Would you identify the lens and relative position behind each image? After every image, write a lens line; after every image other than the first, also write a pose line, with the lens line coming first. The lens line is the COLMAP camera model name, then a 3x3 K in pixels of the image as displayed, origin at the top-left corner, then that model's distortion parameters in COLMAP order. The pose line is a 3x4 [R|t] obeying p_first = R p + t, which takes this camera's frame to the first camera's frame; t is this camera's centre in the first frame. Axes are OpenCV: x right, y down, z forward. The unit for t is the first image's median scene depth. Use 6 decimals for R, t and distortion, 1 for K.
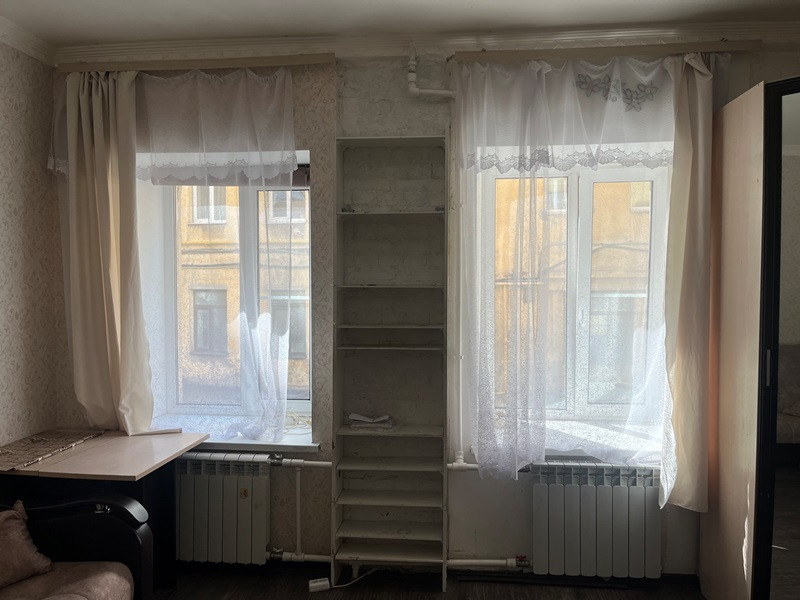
lens RADIAL K [[604.6, 0, 405.4], [0, 604.6, 308.8], [0, 0, 1]] dist [0.041520, -0.047344]
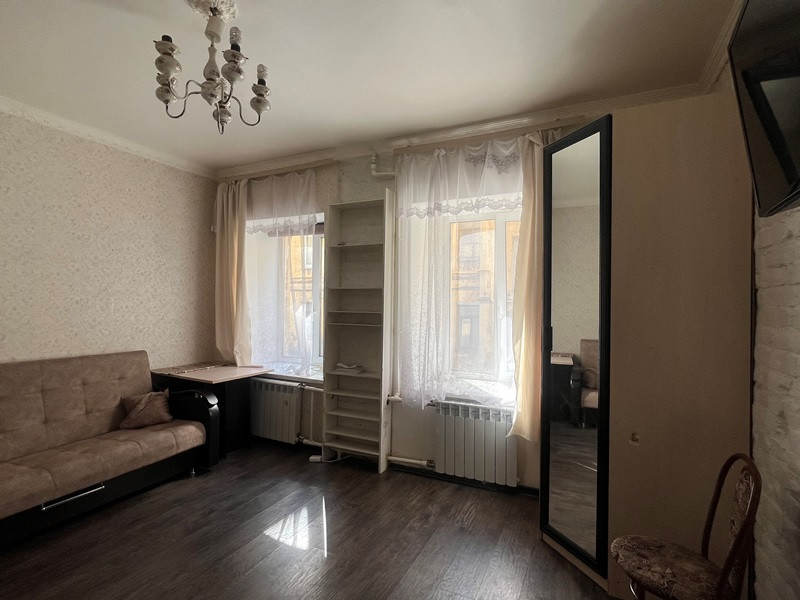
lens RADIAL K [[419.6, 0, 400.7], [0, 419.6, 299.8], [0, 0, 1]] dist [-0.004511, 0.001462]
pose [[0.932122, 0.008206, -0.362052, 0.515277], [-0.024446, 0.998889, -0.040297, 0.040006], [0.361319, 0.046412, 0.931286, -0.054592]]
